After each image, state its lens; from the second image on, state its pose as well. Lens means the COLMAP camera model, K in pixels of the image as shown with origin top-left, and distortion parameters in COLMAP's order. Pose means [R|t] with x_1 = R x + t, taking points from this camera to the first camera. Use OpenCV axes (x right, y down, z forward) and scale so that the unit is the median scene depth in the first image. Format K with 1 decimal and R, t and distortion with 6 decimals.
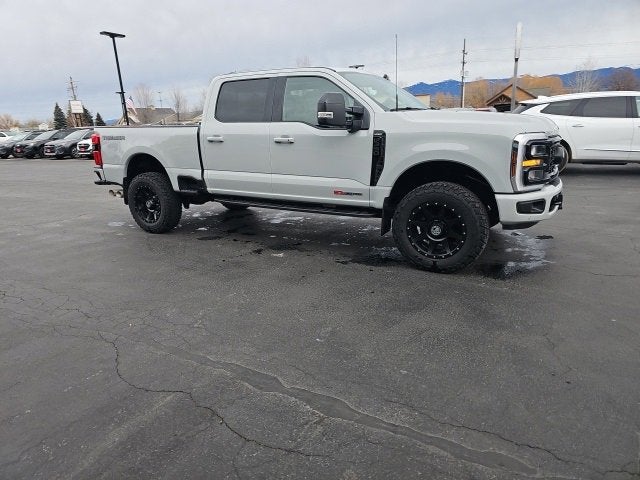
lens RADIAL K [[421.2, 0, 310.6], [0, 421.2, 229.5], [0, 0, 1]] dist [0.062691, -0.051219]
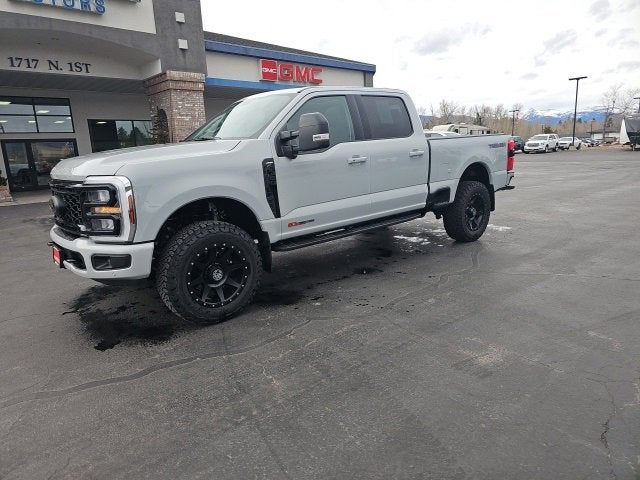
lens RADIAL K [[421.2, 0, 312.8], [0, 421.2, 233.6], [0, 0, 1]] dist [0.062691, -0.051219]
pose [[0.351353, -0.164928, 0.921602, -1.236450], [0.265057, 0.961612, 0.071038, -0.173256], [-0.897940, 0.219318, 0.381581, 0.895903]]
